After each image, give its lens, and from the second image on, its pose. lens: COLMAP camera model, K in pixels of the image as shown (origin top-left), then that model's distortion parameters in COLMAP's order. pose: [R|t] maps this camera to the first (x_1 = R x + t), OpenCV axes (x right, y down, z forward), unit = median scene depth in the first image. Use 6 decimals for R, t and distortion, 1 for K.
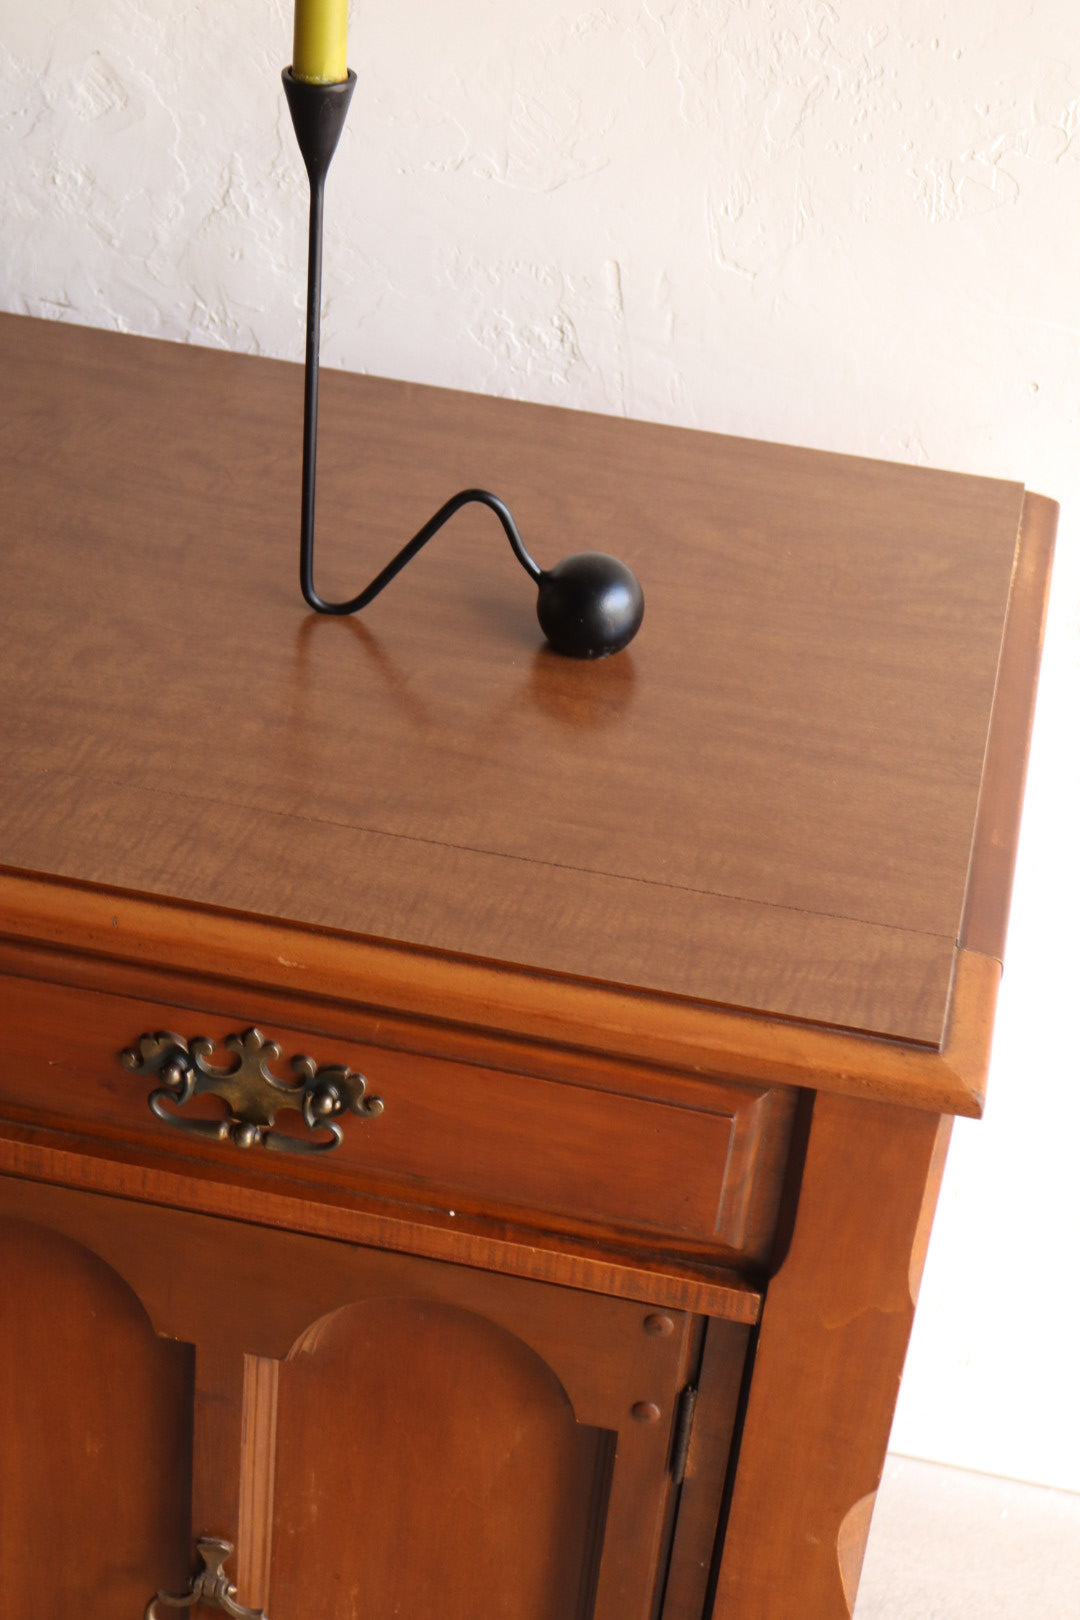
lens RADIAL K [[2916.6, 0, 535.5], [0, 2916.6, 814.8], [0, 0, 1]] dist [0.067895, 0.274074]
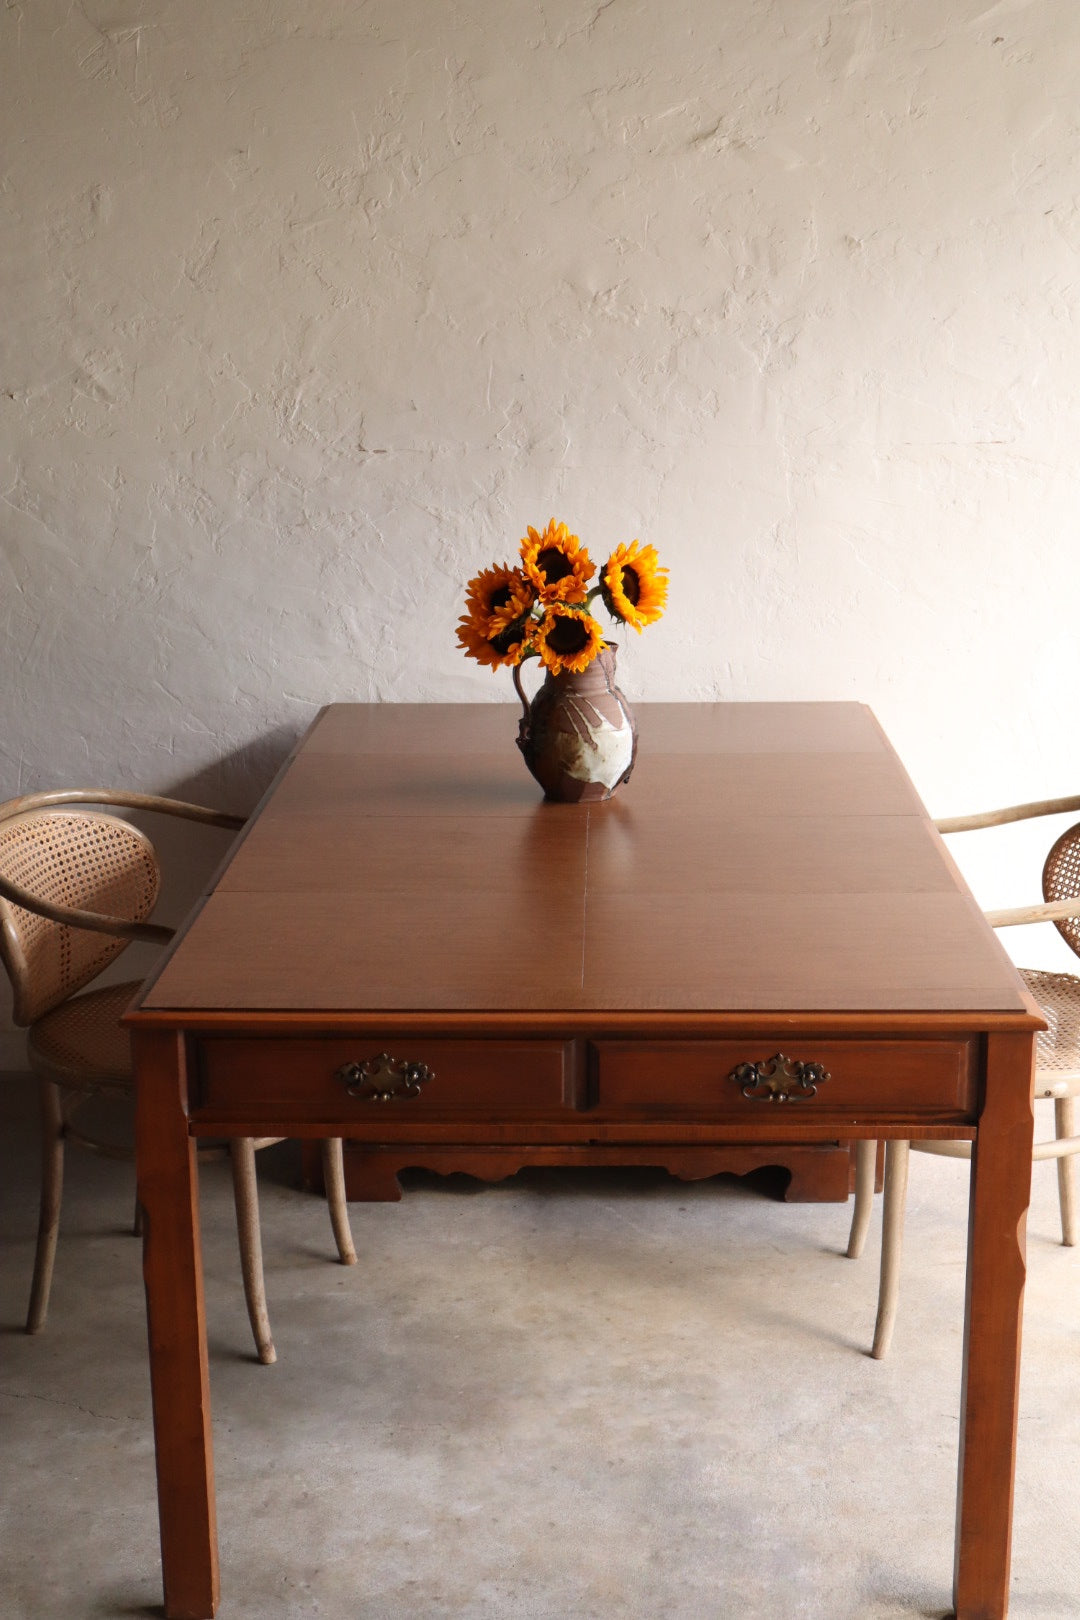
lens RADIAL K [[2116.1, 0, 545.9], [0, 2116.1, 812.6], [0, 0, 1]] dist [-0.000858, 0.047125]
pose [[0.981237, -0.133483, 0.139128, -0.695902], [0.171343, 0.934575, -0.311788, 0.899087], [-0.088407, 0.329776, 0.939910, -1.588101]]
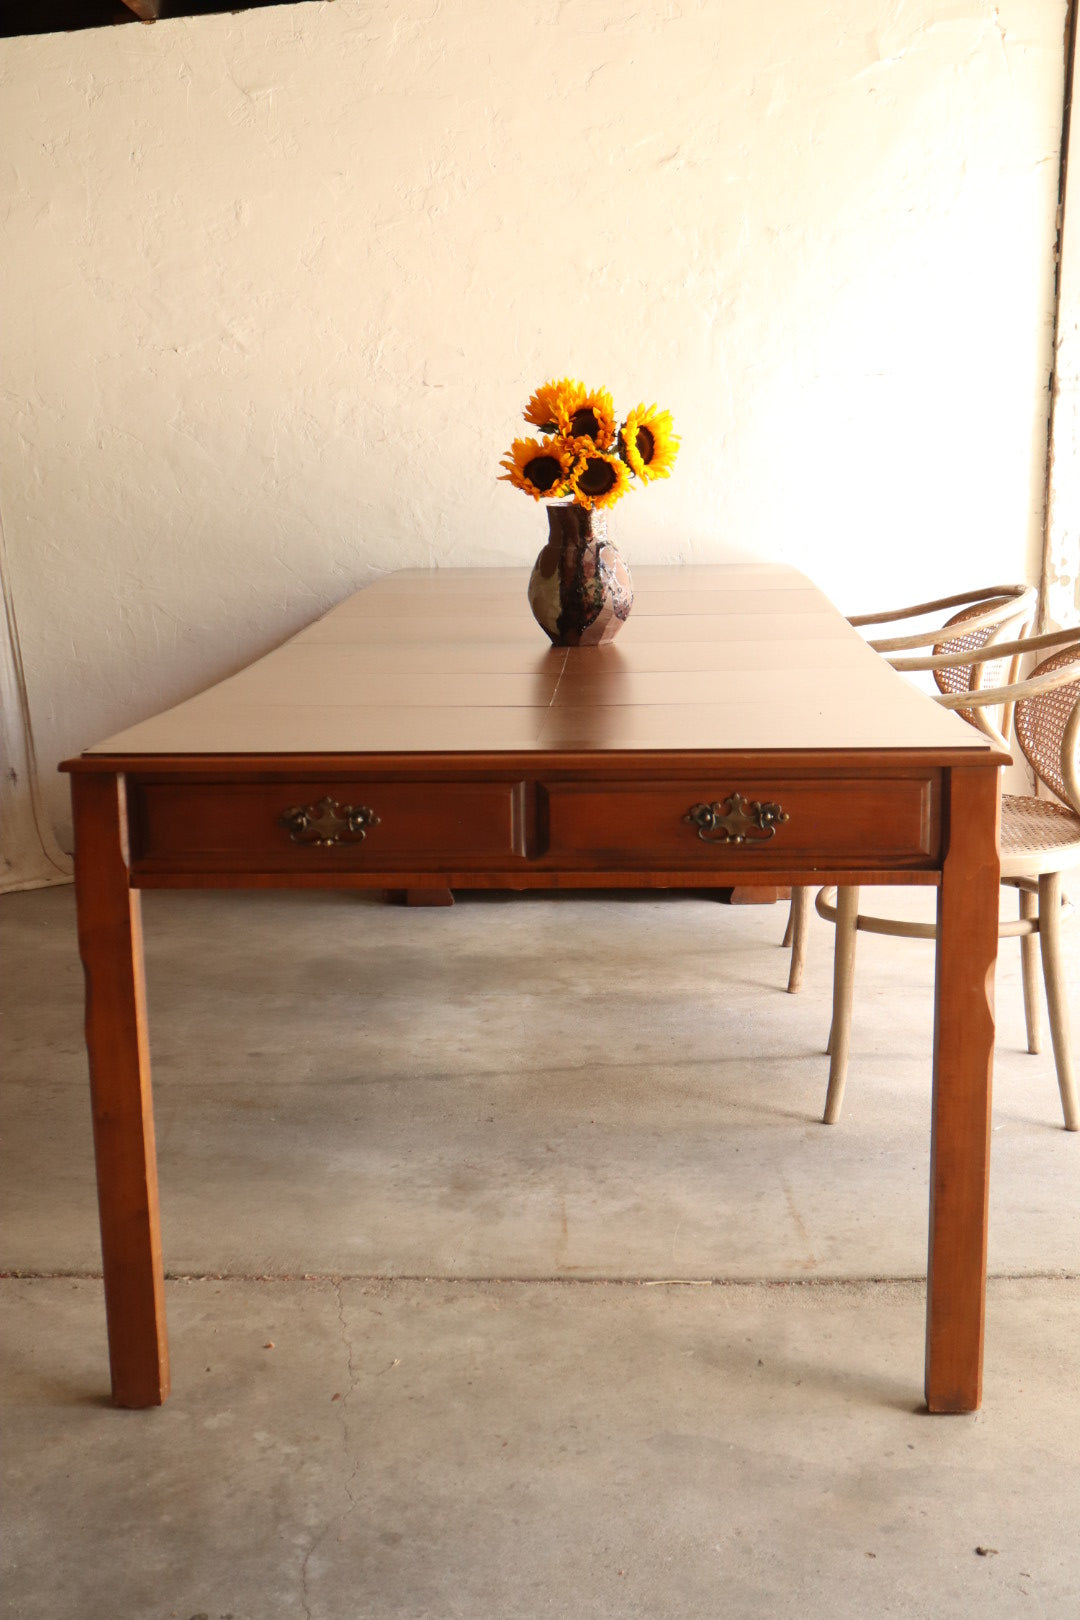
lens RADIAL K [[1823.3, 0, 544.2], [0, 1823.3, 818.2], [0, 0, 1]] dist [-0.069599, 0.121643]
pose [[0.982533, -0.129011, 0.134105, -0.830807], [0.169911, 0.915844, -0.363814, 1.588145], [-0.075883, 0.380245, 0.921768, -1.929802]]
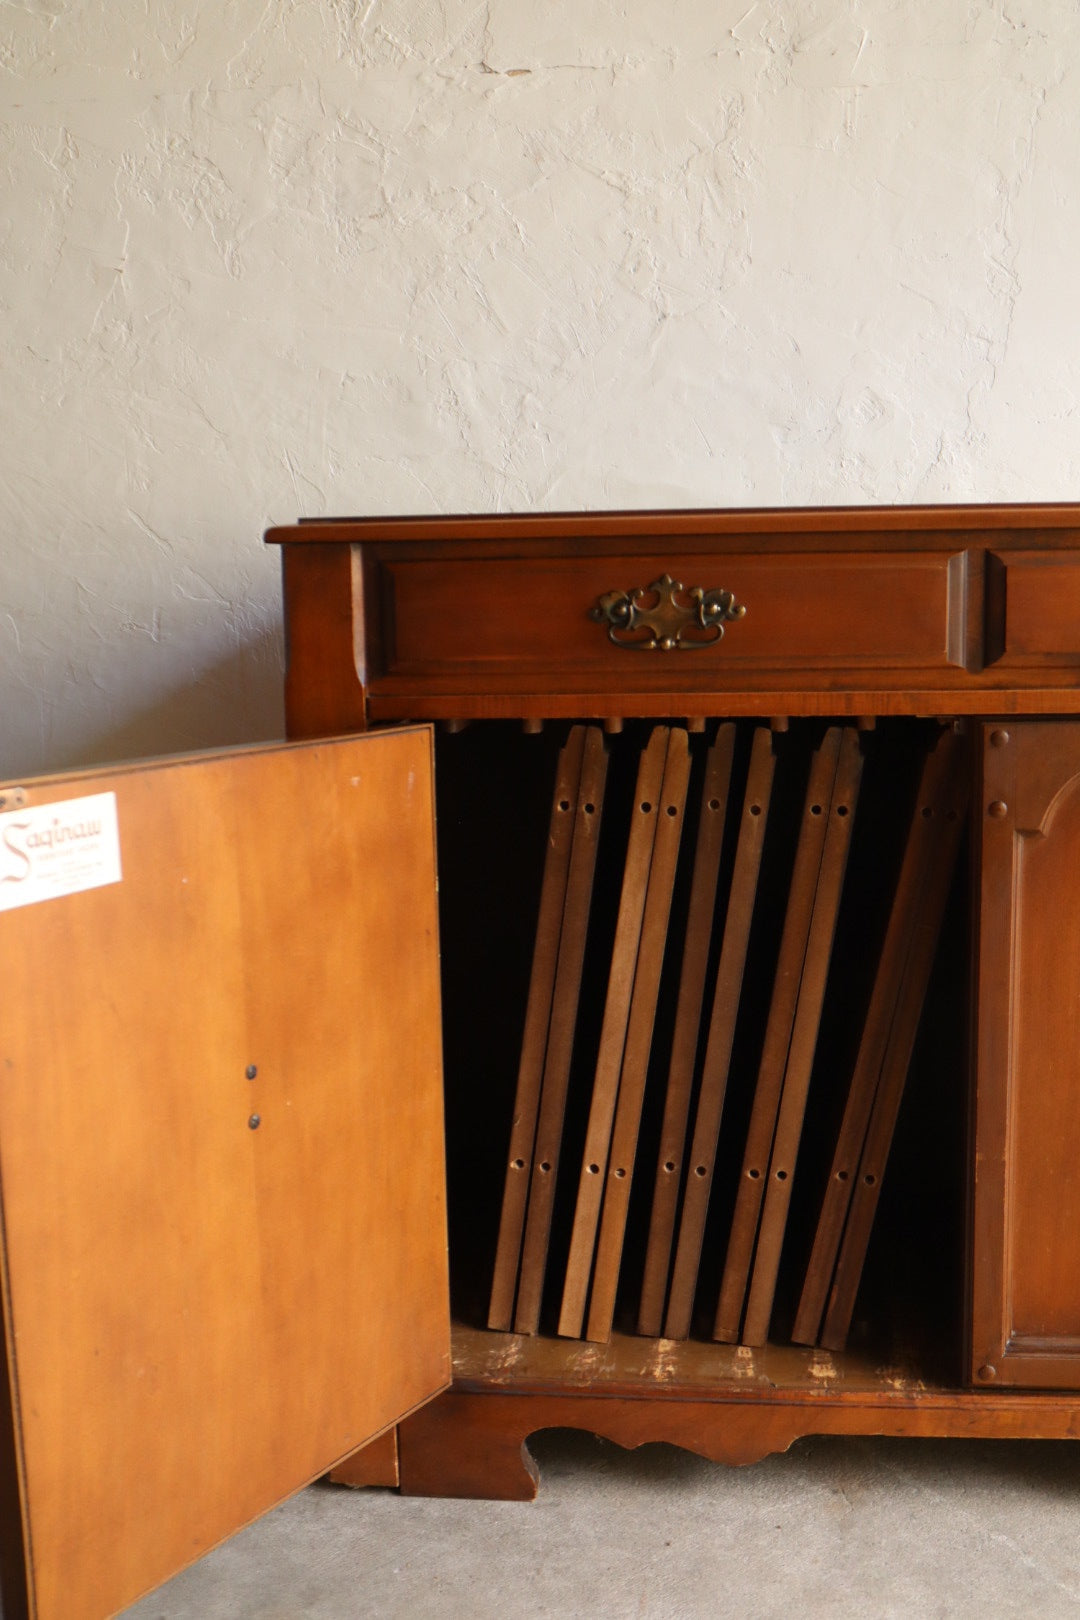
lens RADIAL K [[1709.9, 0, 554.8], [0, 1709.9, 816.3], [0, 0, 1]] dist [-0.084645, 0.110100]
pose [[0.990798, -0.116582, 0.068760, -0.569597], [0.134685, 0.899477, -0.415693, 0.517893], [-0.013386, 0.421128, 0.906902, 0.165204]]
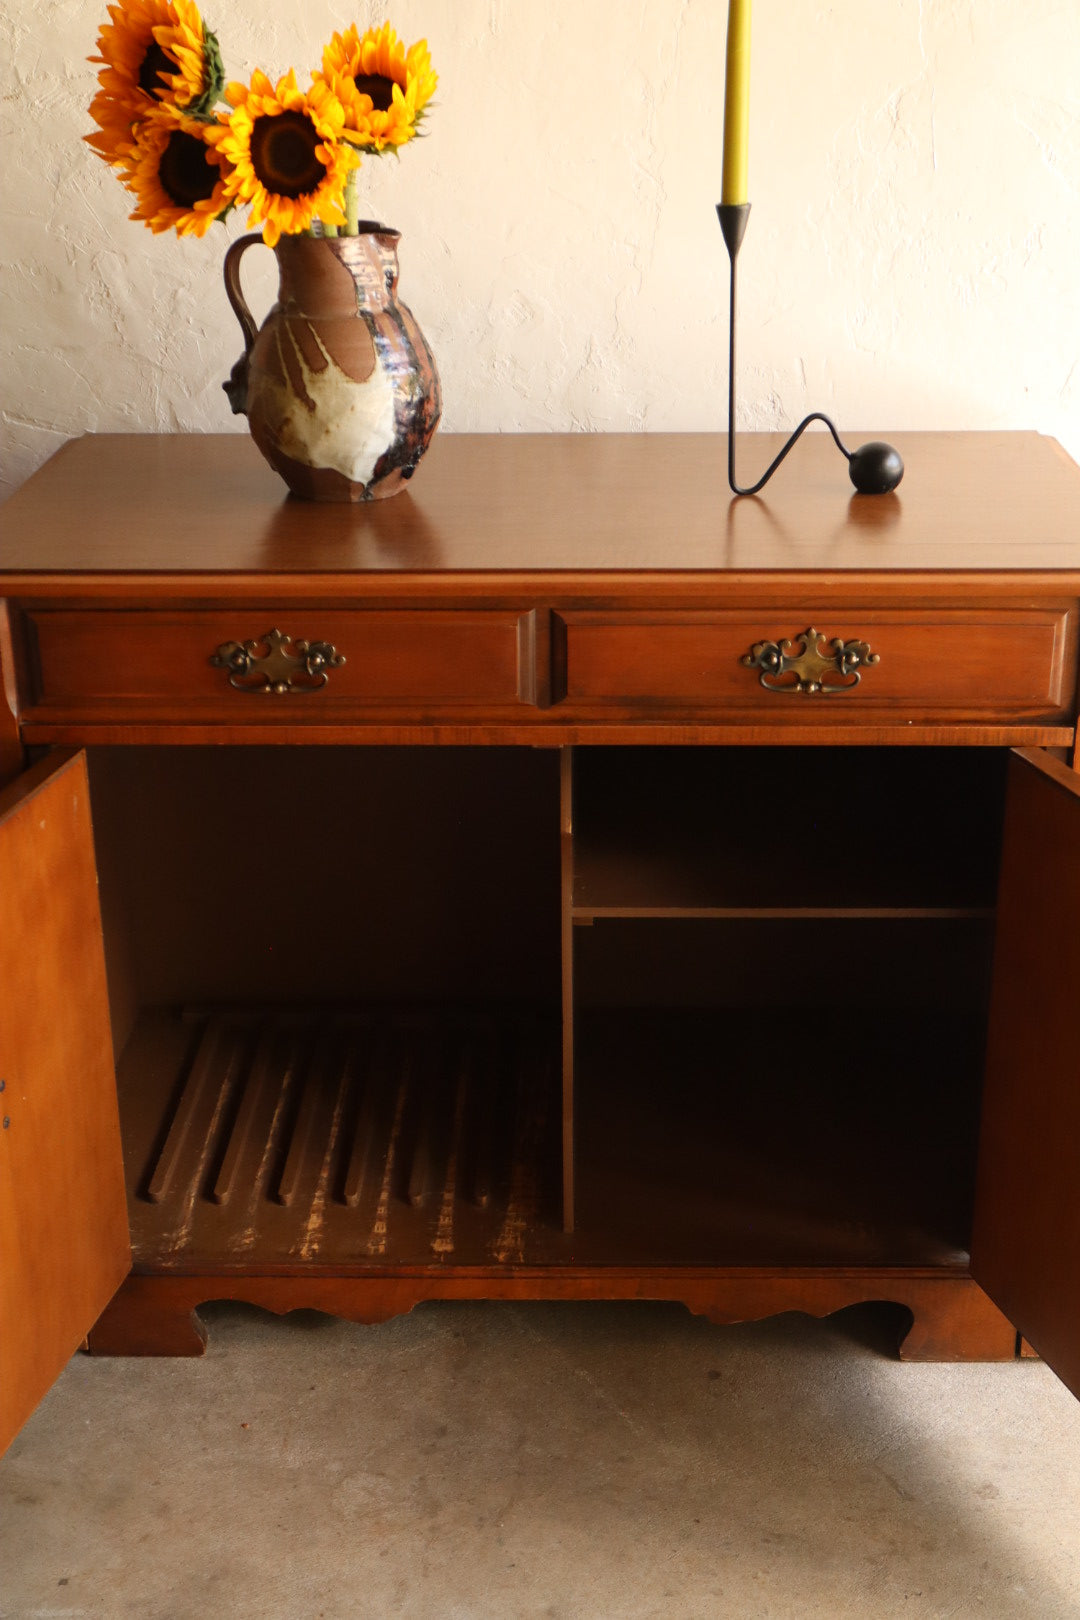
lens RADIAL K [[2162.4, 0, 546.2], [0, 2162.4, 819.4], [0, 0, 1]] dist [-0.006450, 0.101408]
pose [[0.980274, -0.154896, 0.122760, -0.445720], [0.174556, 0.969832, -0.170165, 0.393619], [-0.092699, 0.188237, 0.977739, -0.383414]]
